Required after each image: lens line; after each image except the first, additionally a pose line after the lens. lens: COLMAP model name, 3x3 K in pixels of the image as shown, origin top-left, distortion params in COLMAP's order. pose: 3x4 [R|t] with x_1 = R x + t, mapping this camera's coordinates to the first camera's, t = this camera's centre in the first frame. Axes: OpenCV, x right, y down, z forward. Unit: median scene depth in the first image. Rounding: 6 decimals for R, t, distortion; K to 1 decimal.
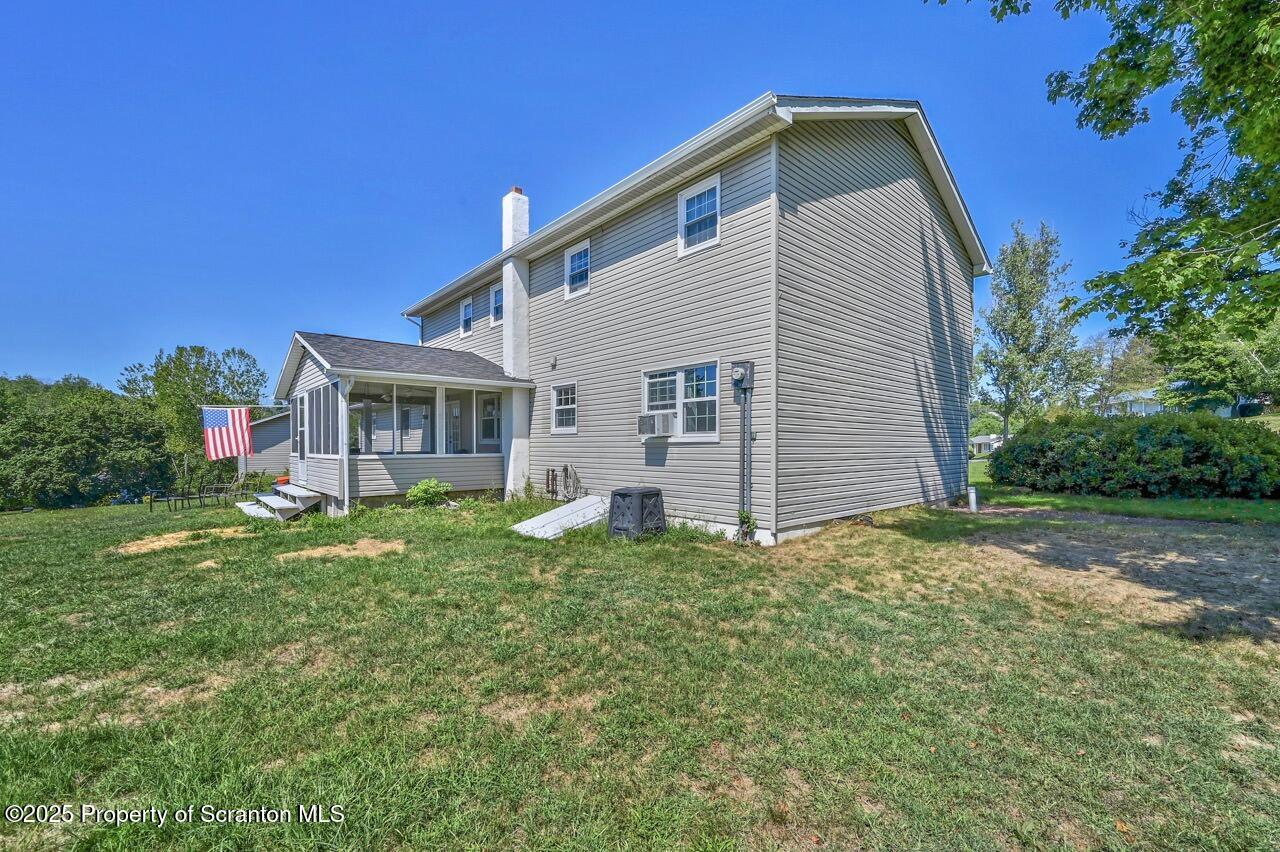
lens RADIAL K [[525.1, 0, 640.5], [0, 525.1, 451.2], [0, 0, 1]] dist [-0.000042, -0.000025]
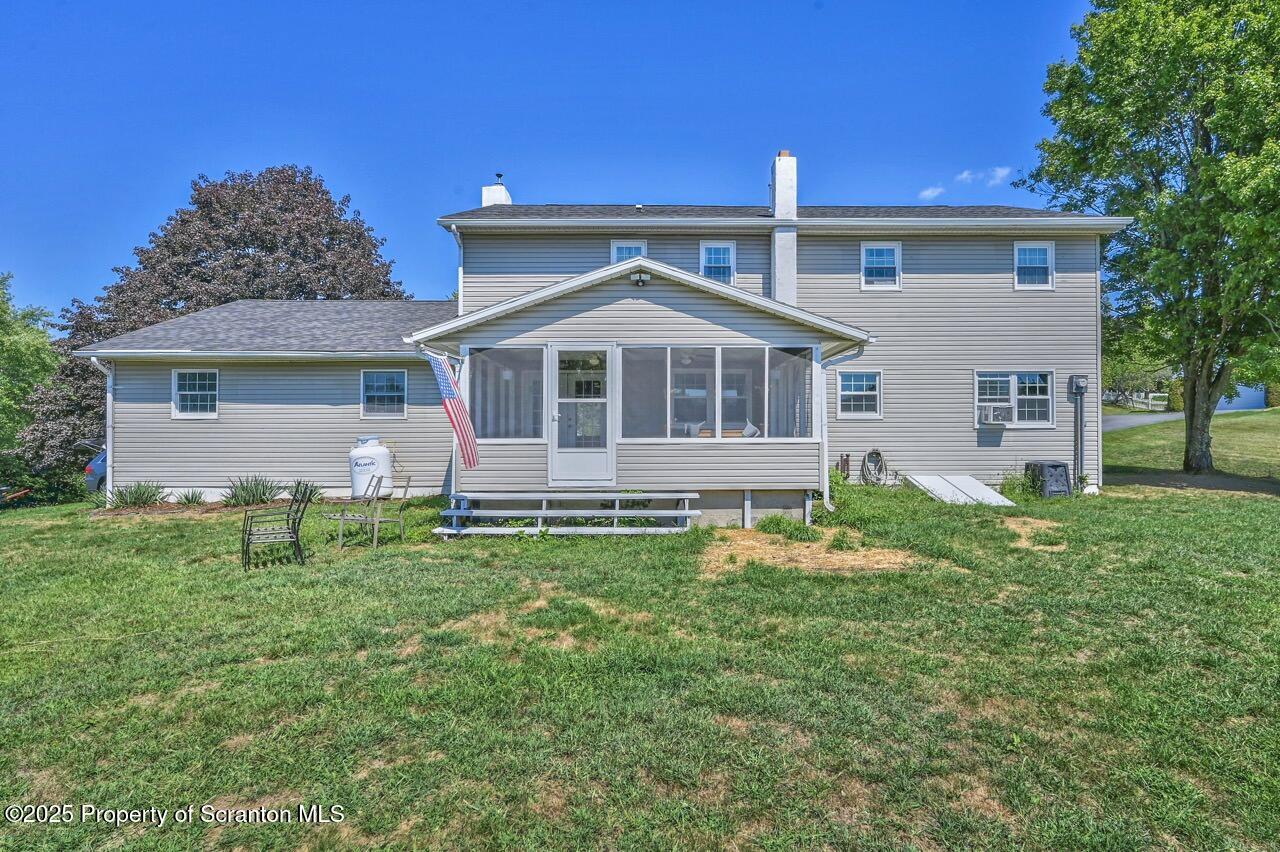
lens RADIAL K [[617.8, 0, 643.3], [0, 617.8, 444.8], [0, 0, 1]] dist [0.001107, 0.000131]
pose [[0.667353, 0.003186, 0.744735, -1.696861], [0.006973, 0.999920, -0.010527, 0.034786], [-0.744709, 0.012219, 0.667278, 0.649958]]
